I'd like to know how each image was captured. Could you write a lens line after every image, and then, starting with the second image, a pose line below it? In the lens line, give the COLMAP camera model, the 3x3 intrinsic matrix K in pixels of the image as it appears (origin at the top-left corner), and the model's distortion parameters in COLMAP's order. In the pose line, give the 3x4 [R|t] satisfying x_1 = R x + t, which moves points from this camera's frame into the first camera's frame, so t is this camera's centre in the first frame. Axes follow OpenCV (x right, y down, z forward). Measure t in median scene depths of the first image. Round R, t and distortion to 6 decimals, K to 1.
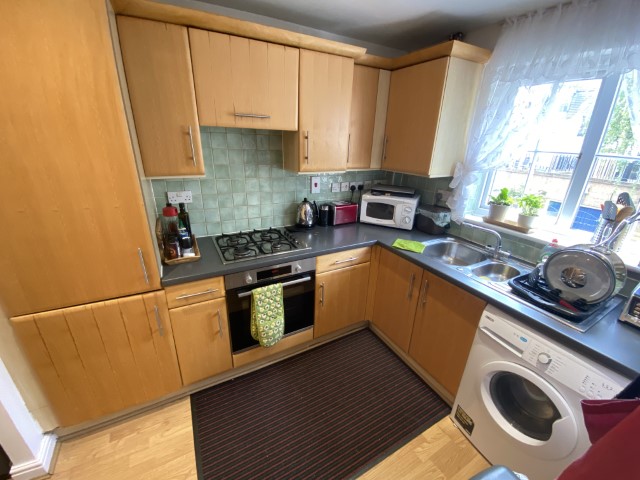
lens RADIAL K [[260.0, 0, 320.0], [0, 260.0, 240.0], [0, 0, 1]] dist [0.013838, -0.018878]
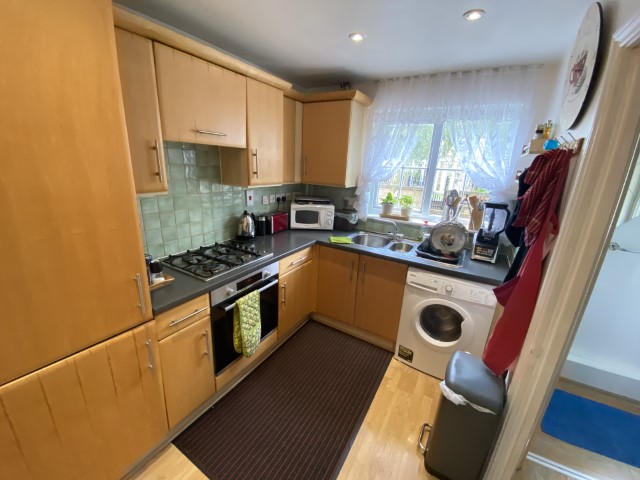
lens RADIAL K [[260.0, 0, 320.0], [0, 260.0, 240.0], [0, 0, 1]] dist [0.013838, -0.018878]
pose [[0.858354, -0.134975, 0.494984, -0.416191], [0.163431, 0.986449, -0.014416, 0.023341], [-0.486331, 0.093270, 0.868782, -0.057920]]
